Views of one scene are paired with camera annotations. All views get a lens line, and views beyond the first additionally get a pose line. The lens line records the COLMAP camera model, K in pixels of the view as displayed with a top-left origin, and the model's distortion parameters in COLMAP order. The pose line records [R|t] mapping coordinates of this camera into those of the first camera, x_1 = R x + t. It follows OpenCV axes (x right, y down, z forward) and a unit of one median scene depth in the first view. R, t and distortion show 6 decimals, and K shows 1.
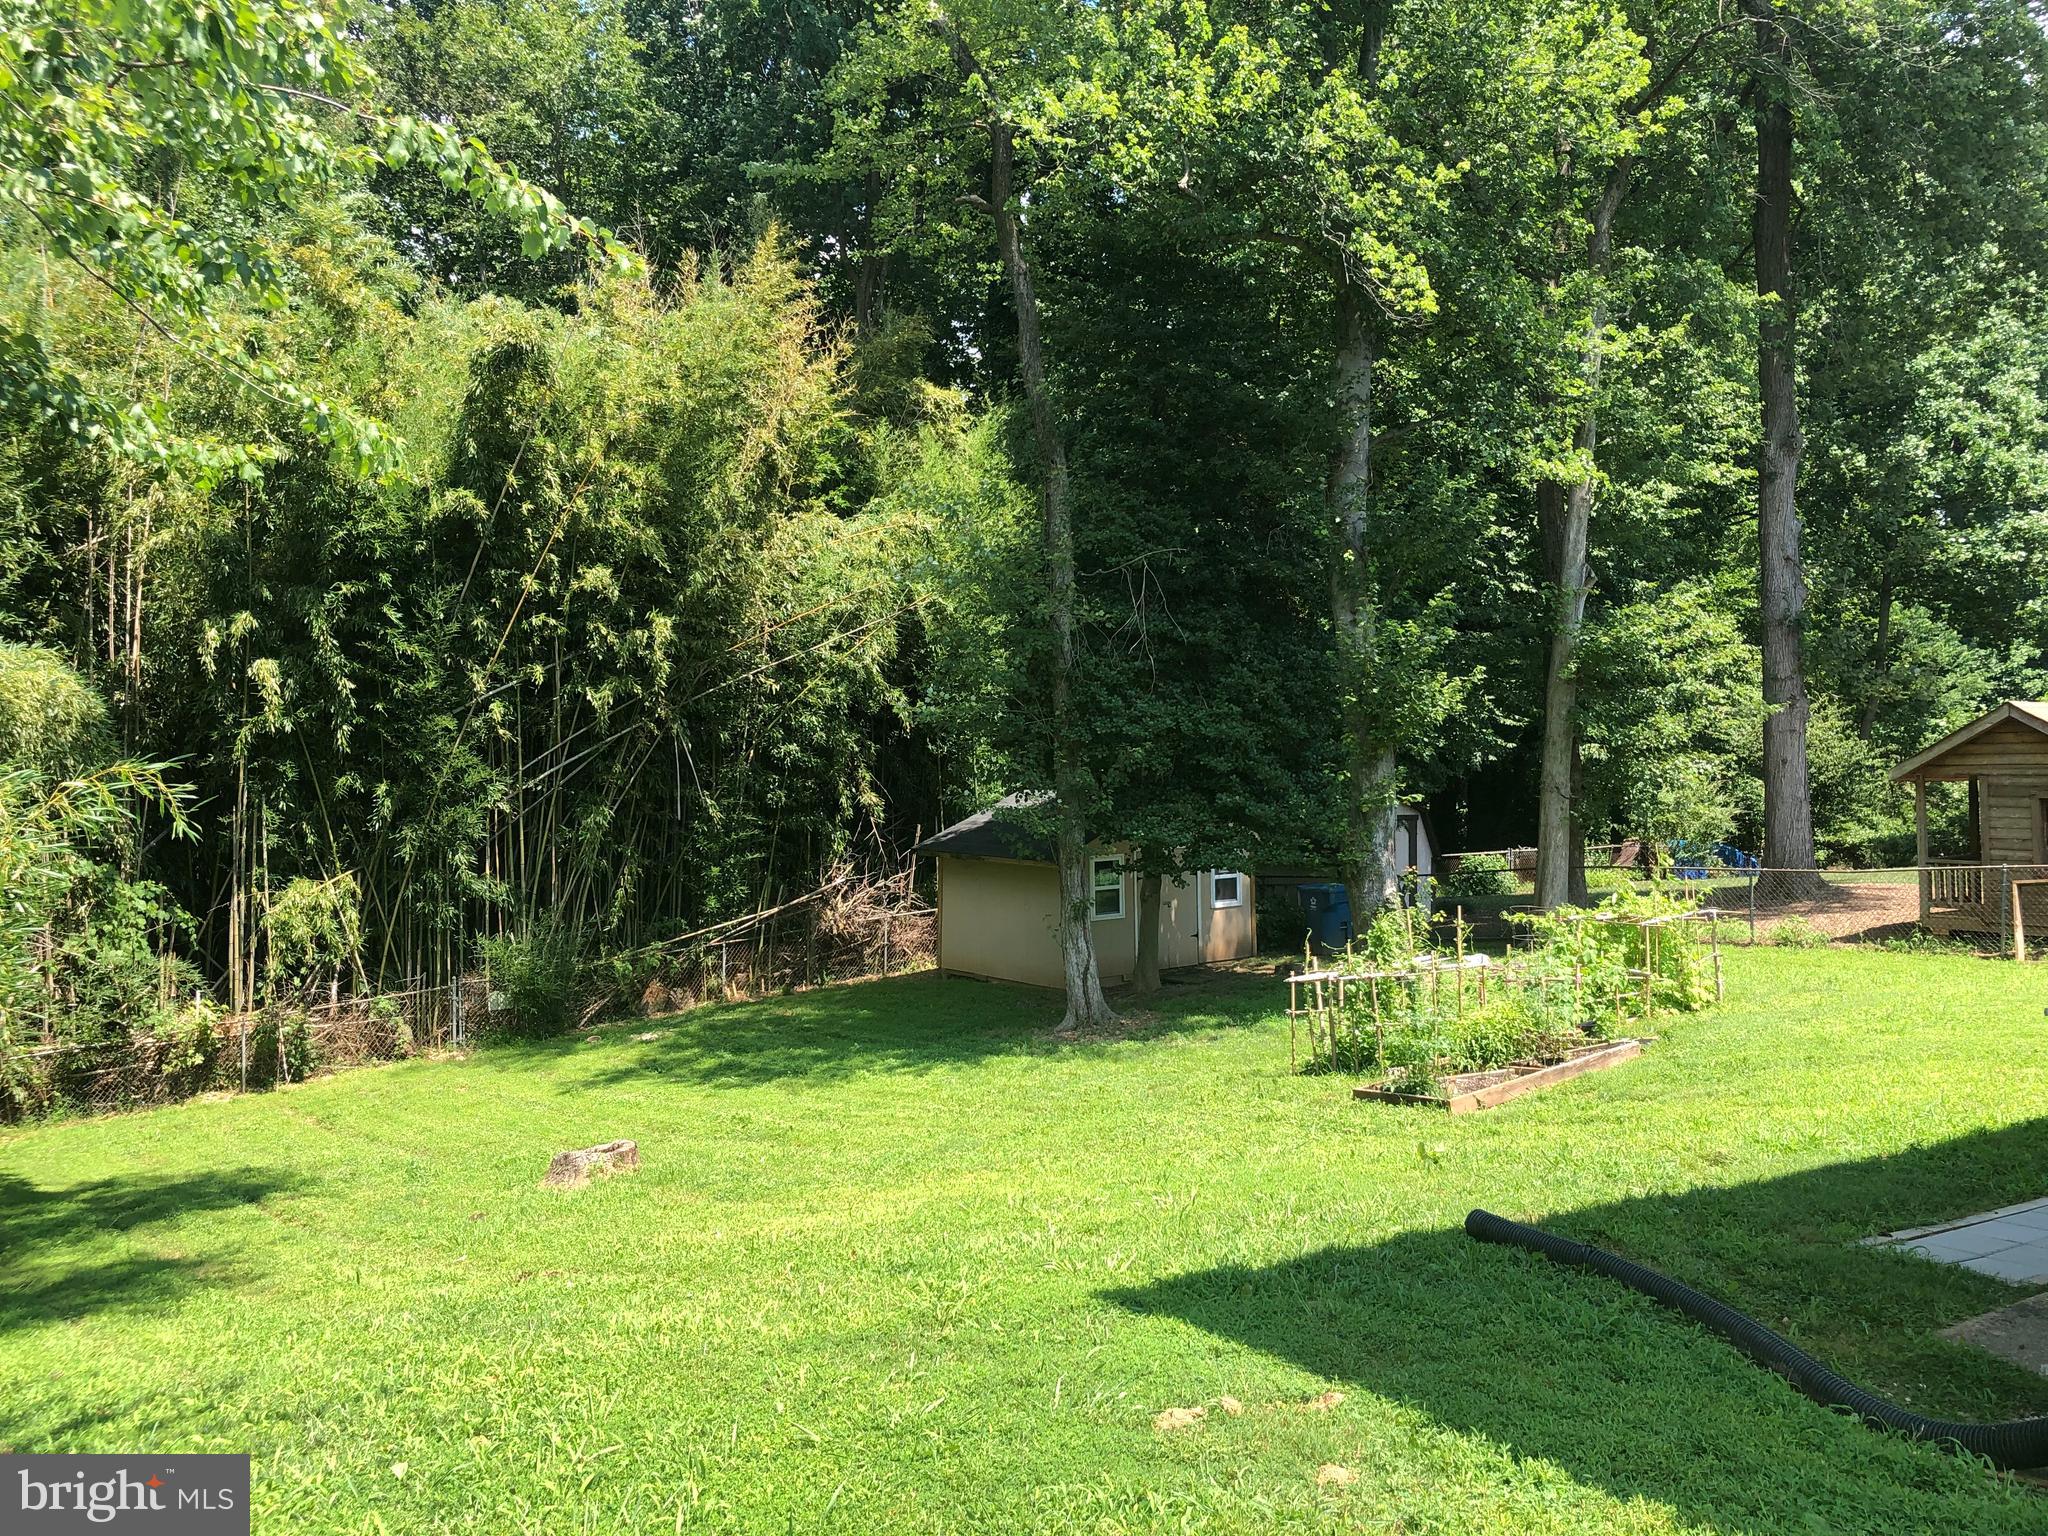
lens RADIAL K [[1692.4, 0, 1015.1], [0, 1692.4, 764.3], [0, 0, 1]] dist [0.052443, -0.033915]
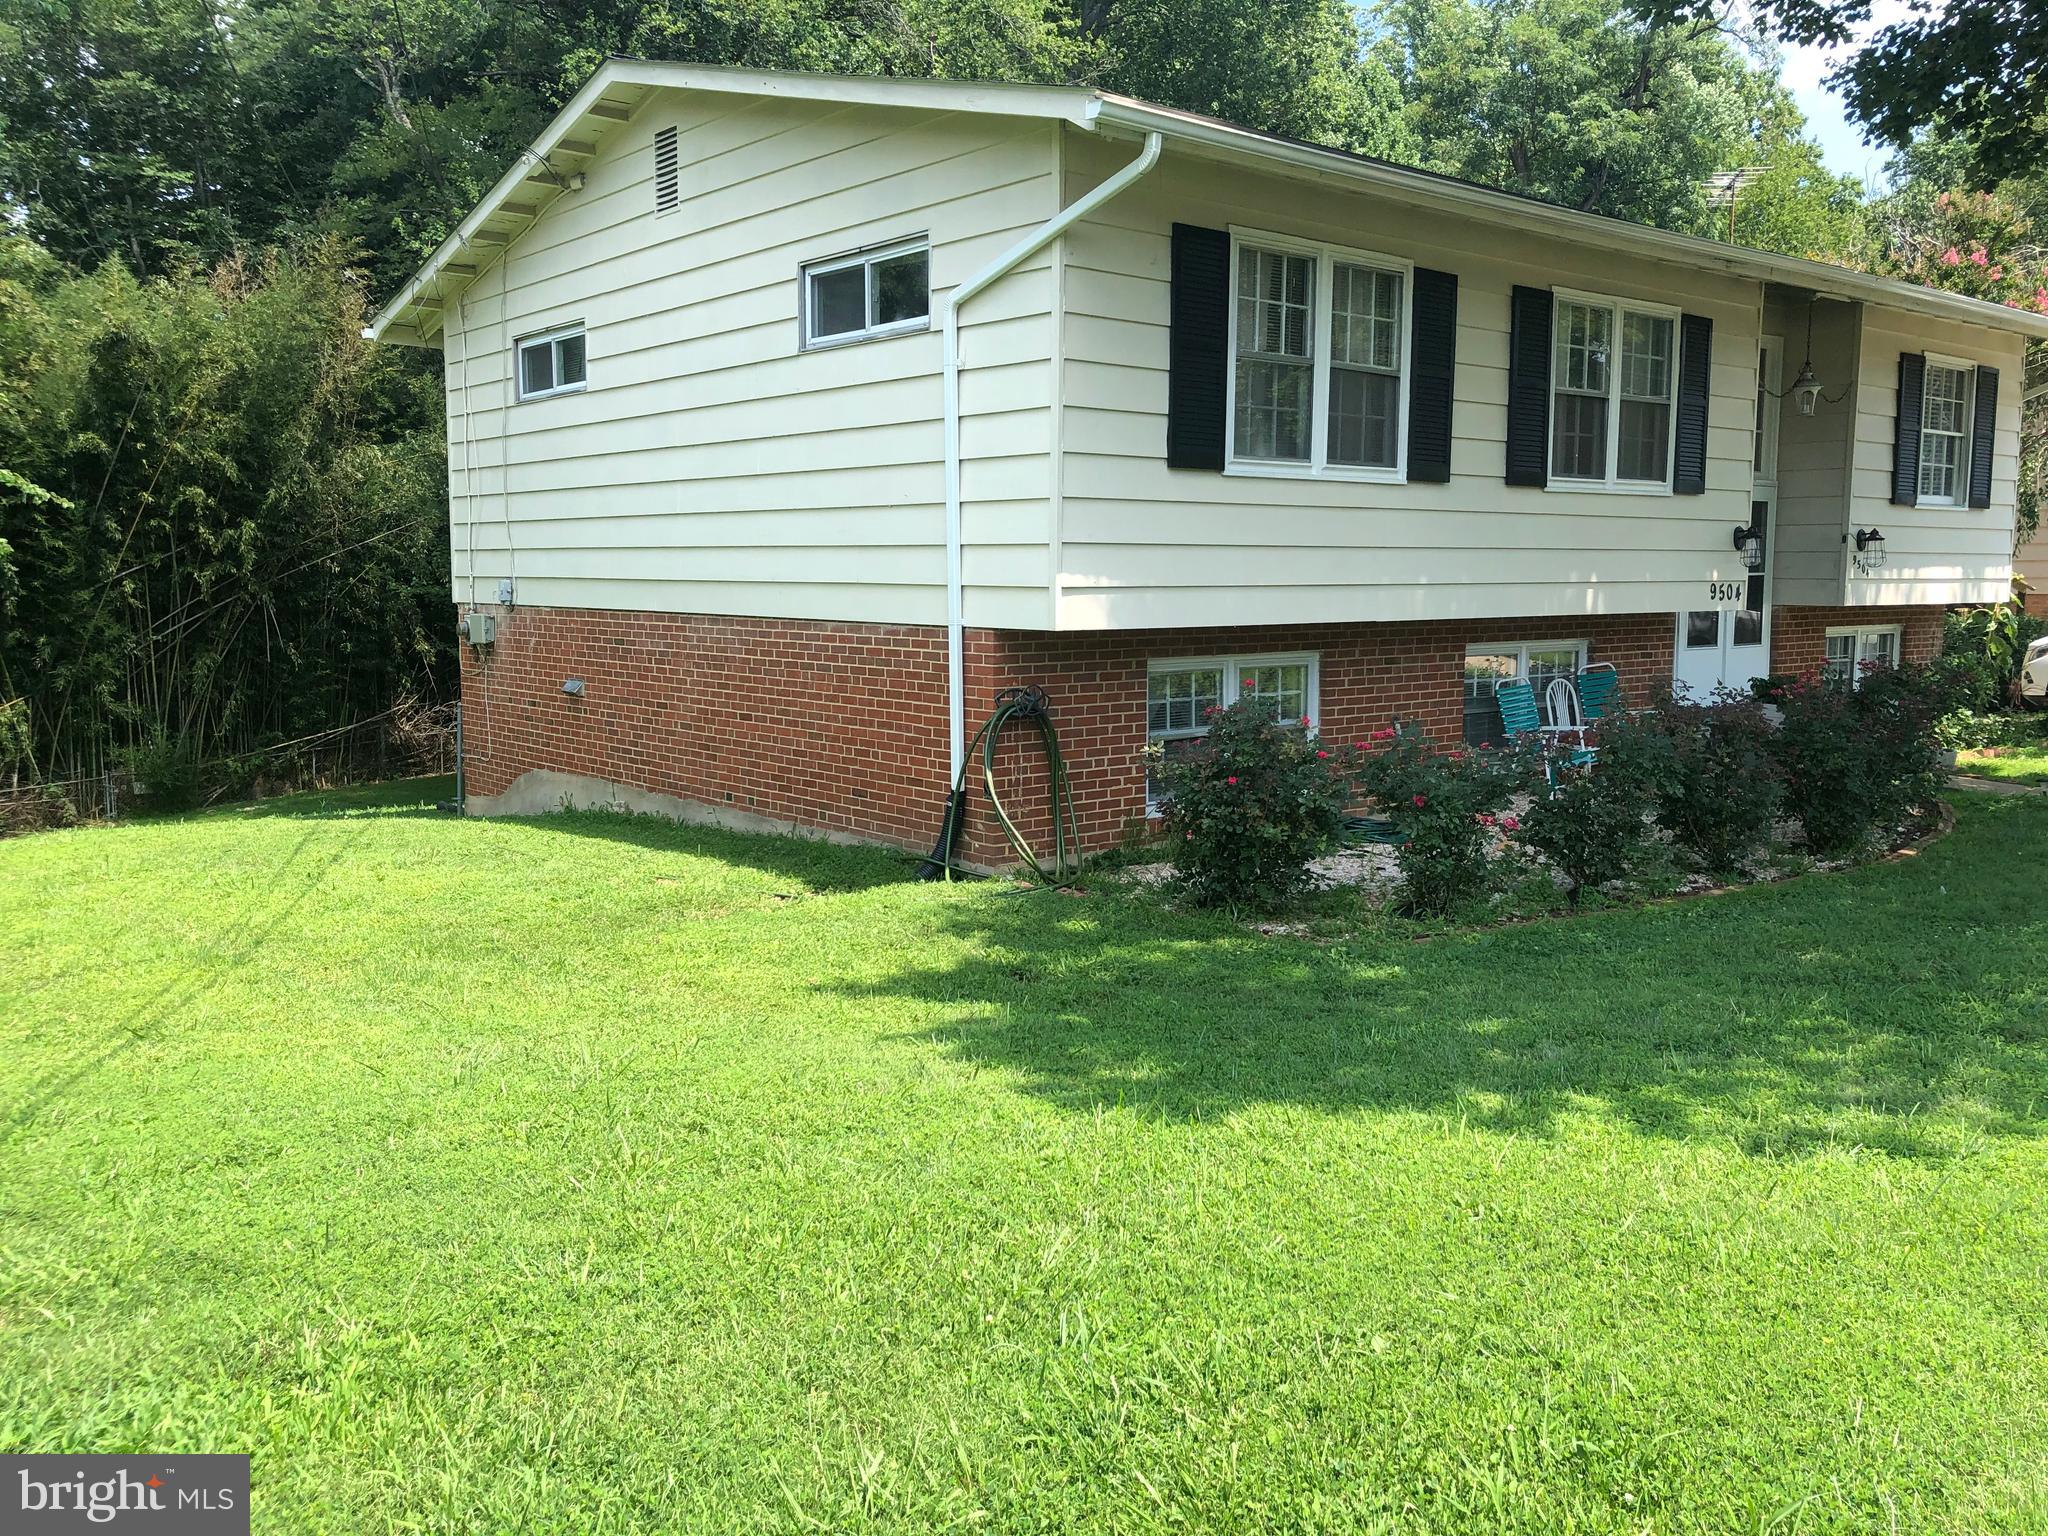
lens RADIAL K [[1692.4, 0, 1031.5], [0, 1692.4, 768.9], [0, 0, 1]] dist [0.052443, -0.033915]
pose [[0.989871, -0.012737, 0.141399, 0.243296], [0.000012, 0.995975, 0.089628, -0.007361], [-0.141972, -0.088718, 0.985887, -0.545582]]
